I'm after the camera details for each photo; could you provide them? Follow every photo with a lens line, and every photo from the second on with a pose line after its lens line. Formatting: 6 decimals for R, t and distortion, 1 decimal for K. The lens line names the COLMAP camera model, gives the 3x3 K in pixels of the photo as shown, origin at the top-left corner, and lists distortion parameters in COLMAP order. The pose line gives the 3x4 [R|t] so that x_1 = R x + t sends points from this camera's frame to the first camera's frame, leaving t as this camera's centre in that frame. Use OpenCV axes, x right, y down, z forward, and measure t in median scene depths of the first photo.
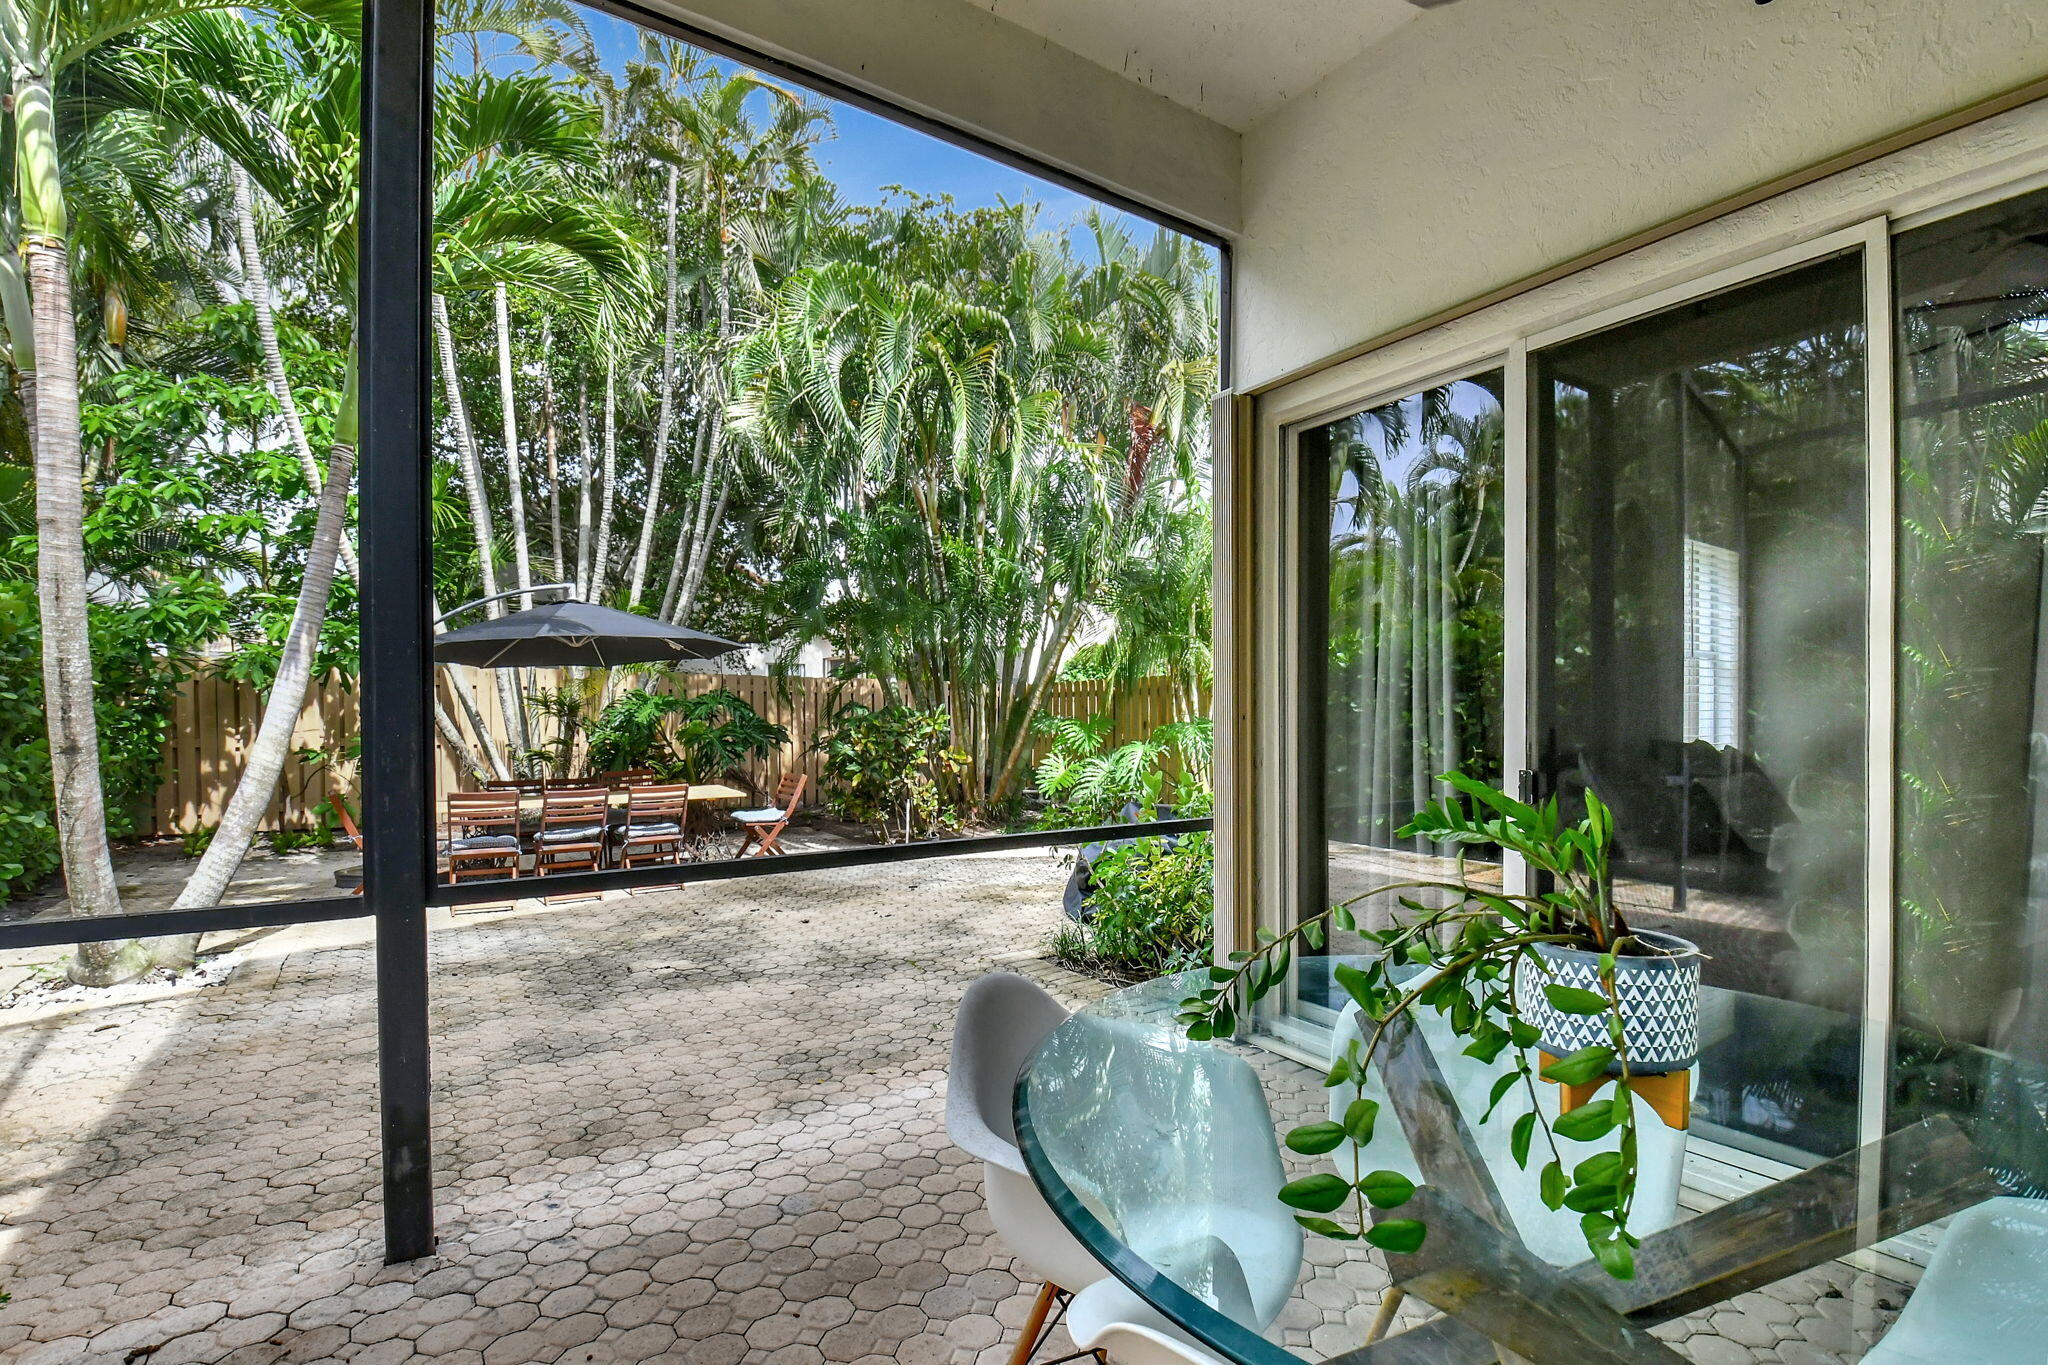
lens RADIAL K [[957.8, 0, 1053.0], [0, 957.8, 722.5], [0, 0, 1]] dist [-0.002273, -0.013044]
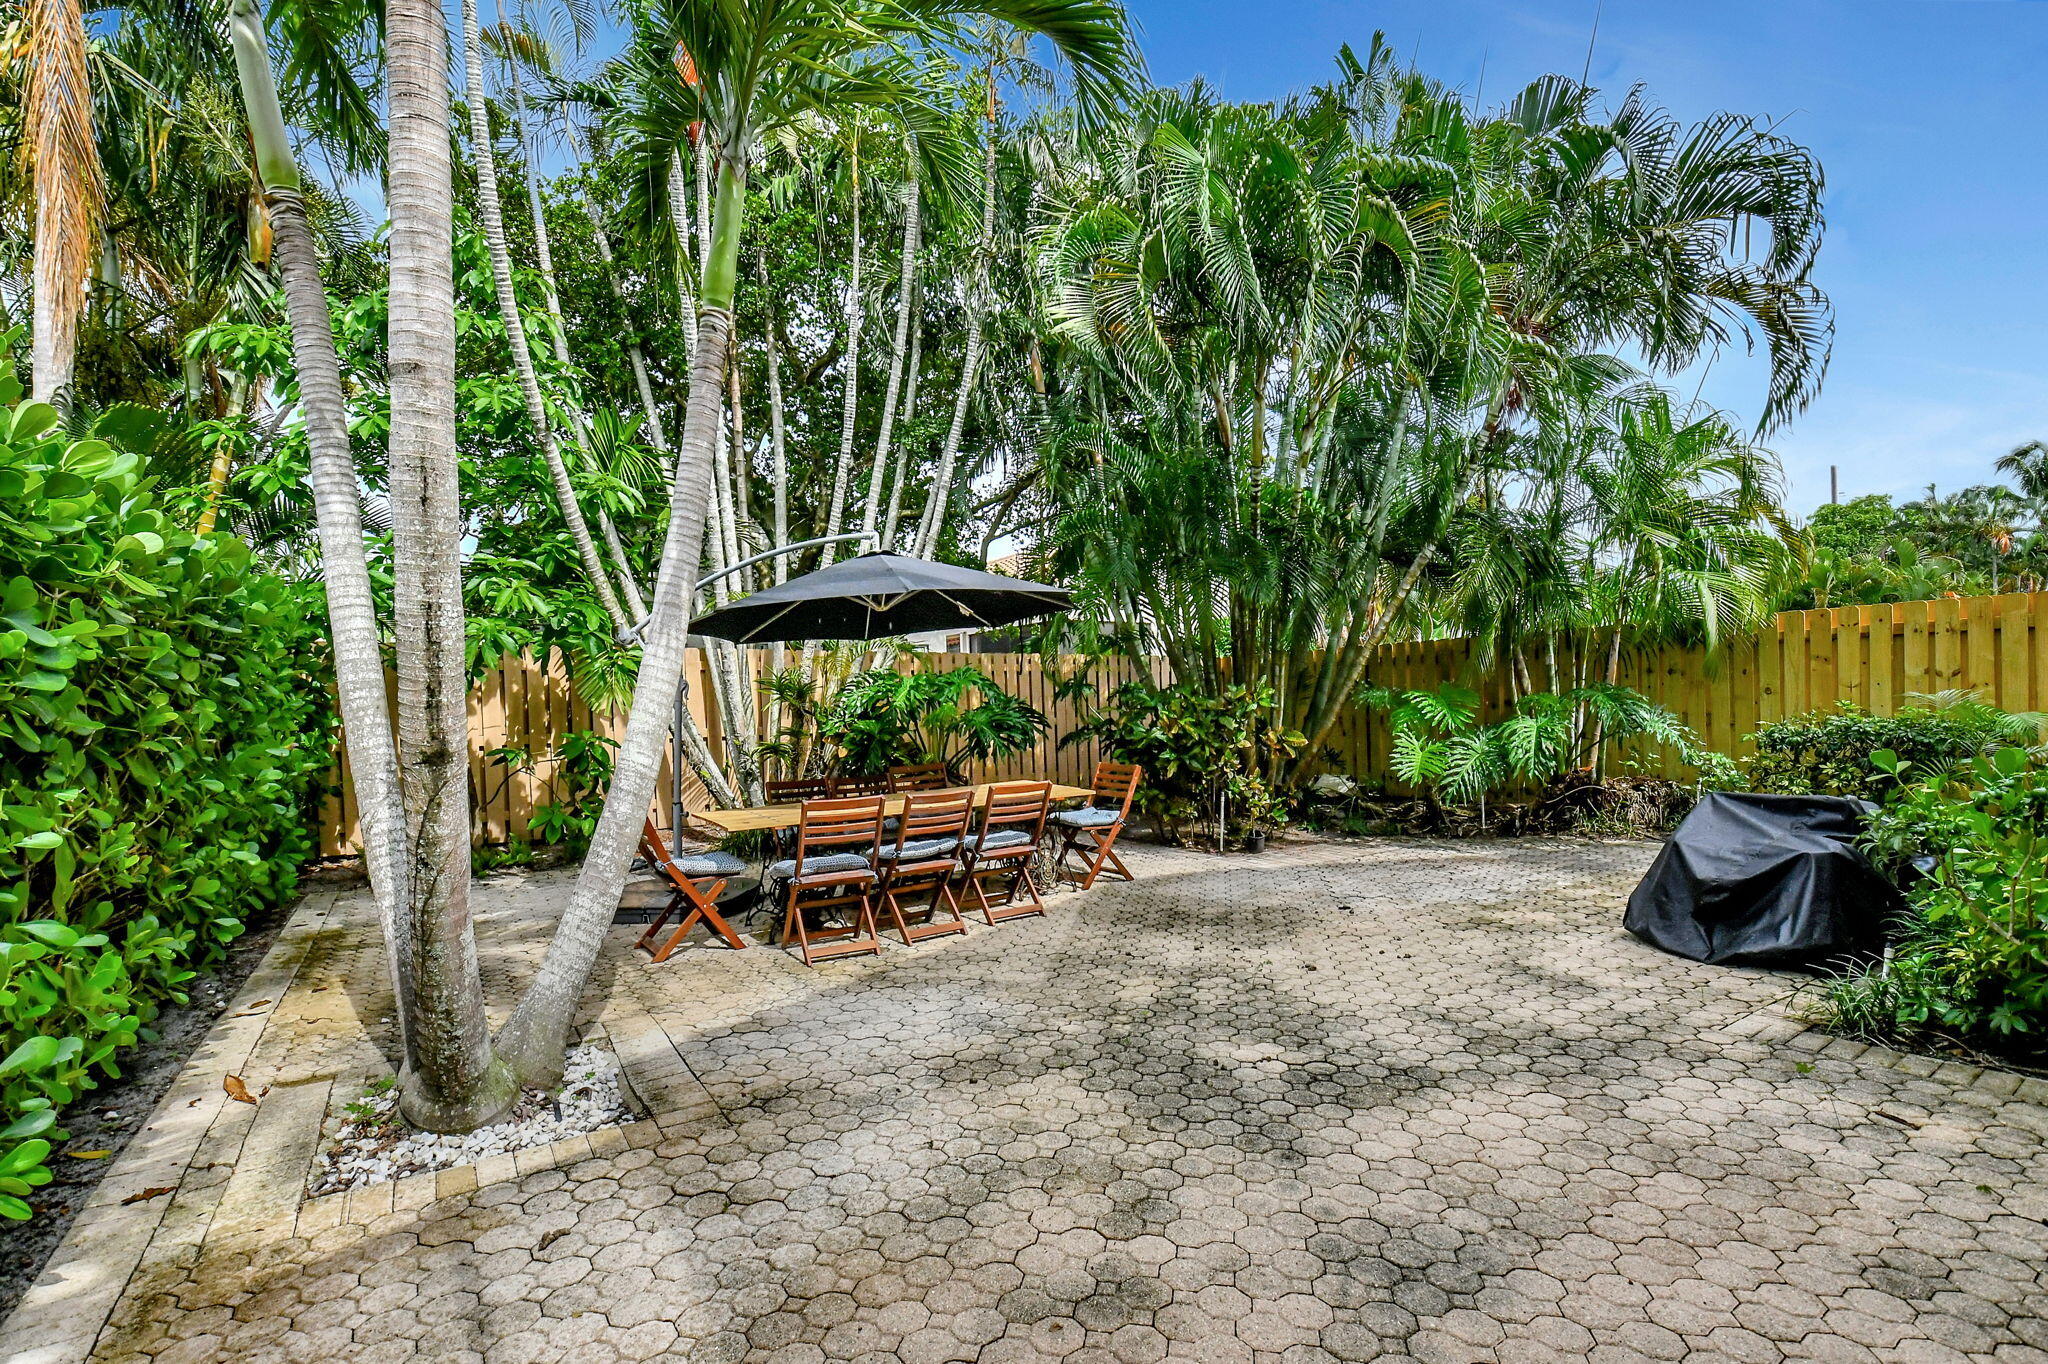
lens RADIAL K [[931.3, 0, 1027.7], [0, 931.3, 708.9], [0, 0, 1]] dist [0.011940, -0.026512]
pose [[0.999574, -0.024917, -0.015223, -0.316271], [0.024943, 0.999688, 0.001524, 0.003253], [0.015181, -0.001903, 0.999883, 0.197134]]
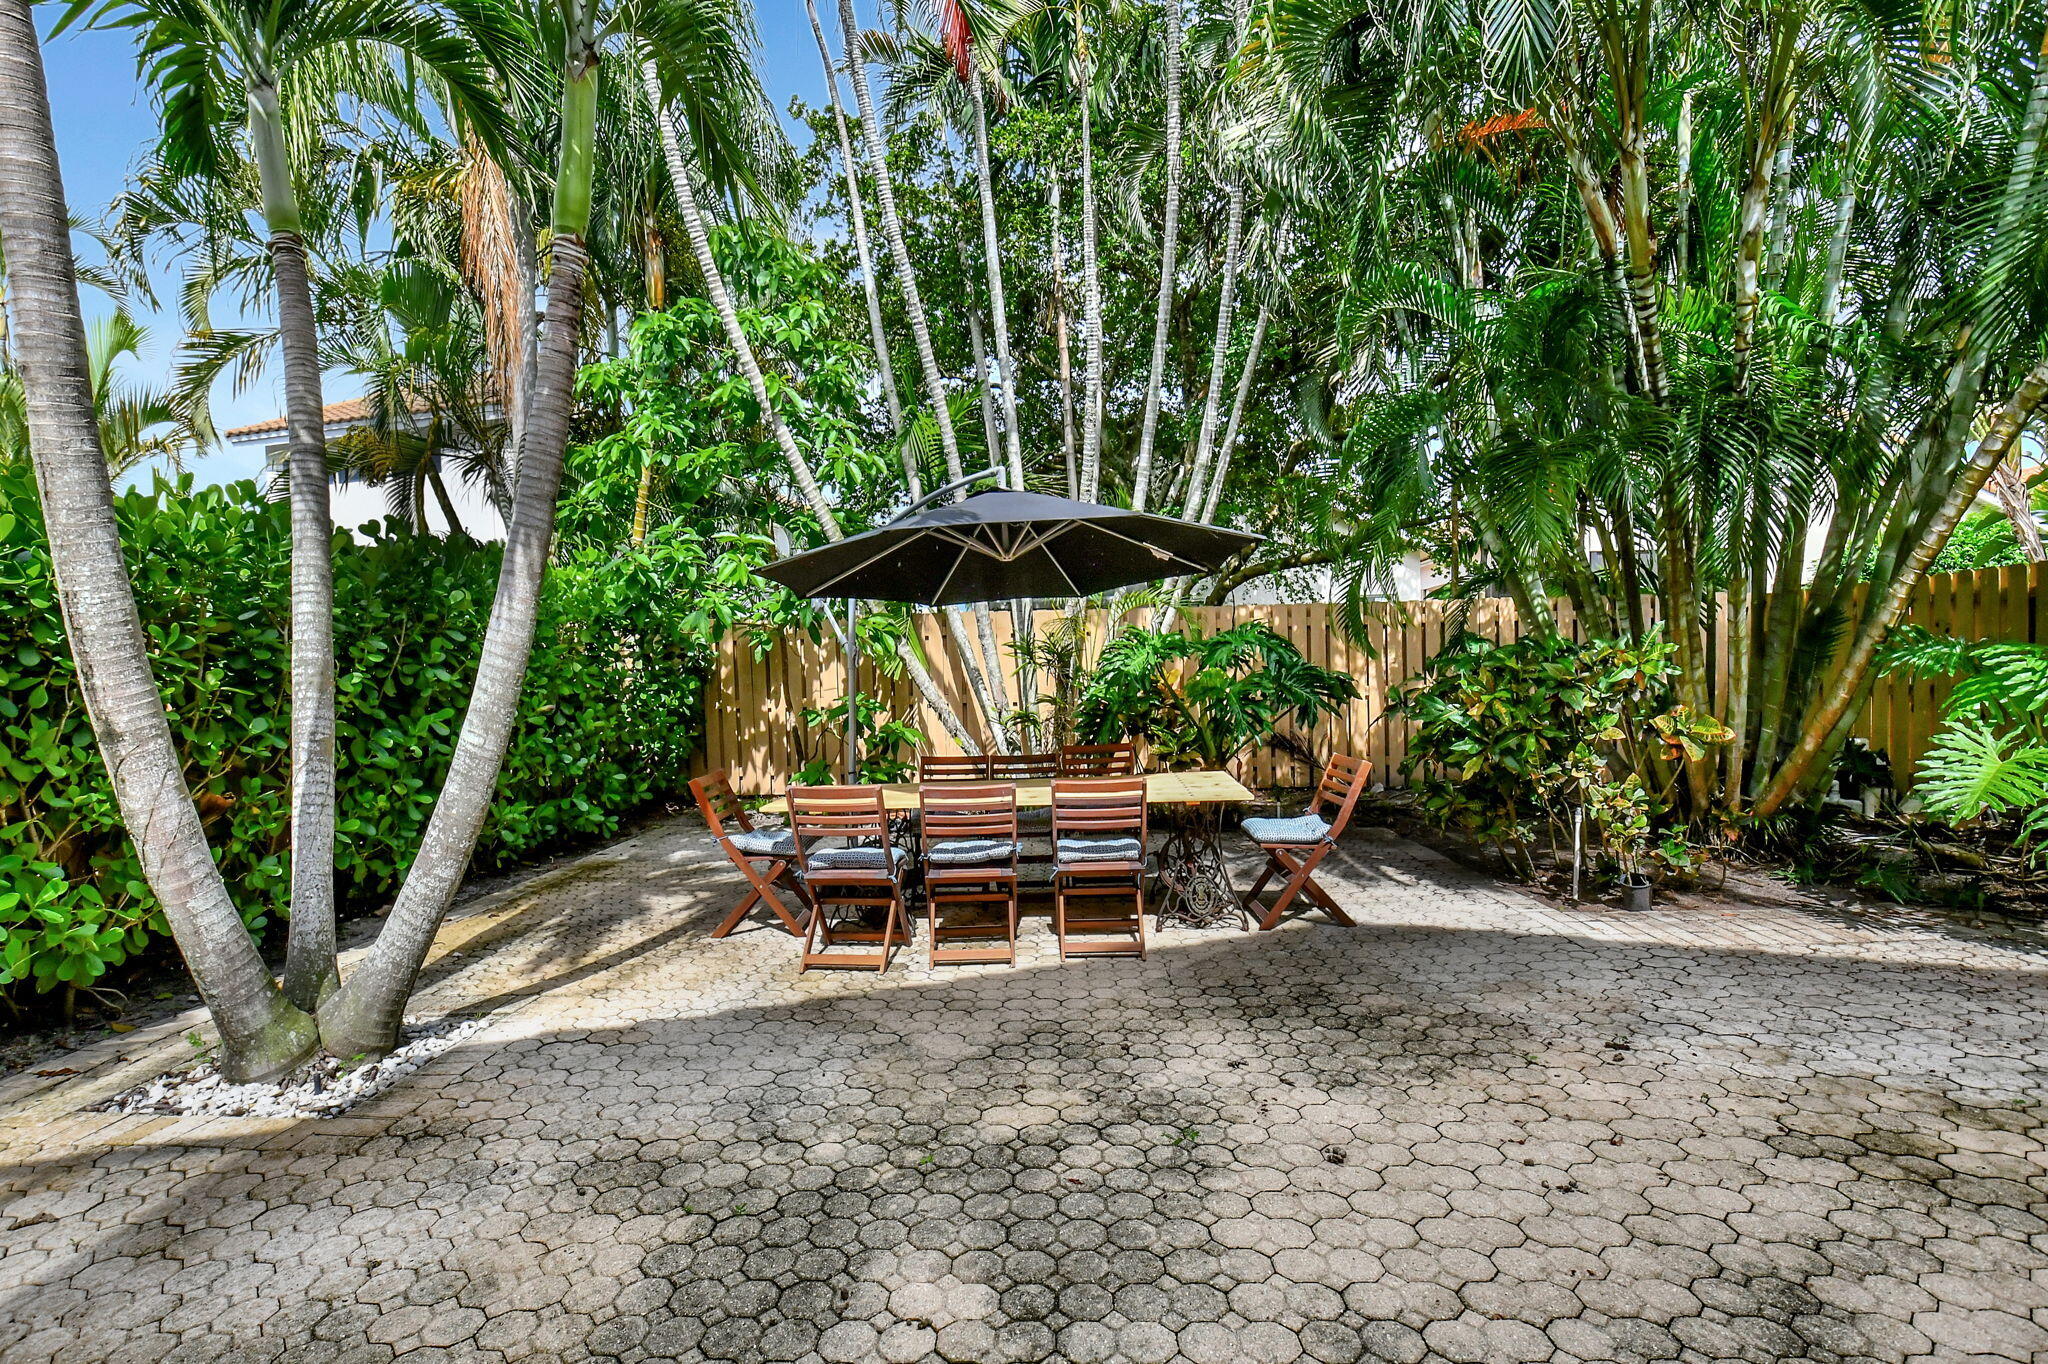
lens RADIAL K [[931.3, 0, 1027.7], [0, 931.3, 708.9], [0, 0, 1]] dist [0.011940, -0.026512]
pose [[0.798434, 0.000334, -0.602082, -0.087212], [0.021680, 0.999335, 0.029306, 0.004570], [0.601692, -0.036452, 0.797896, 0.424905]]
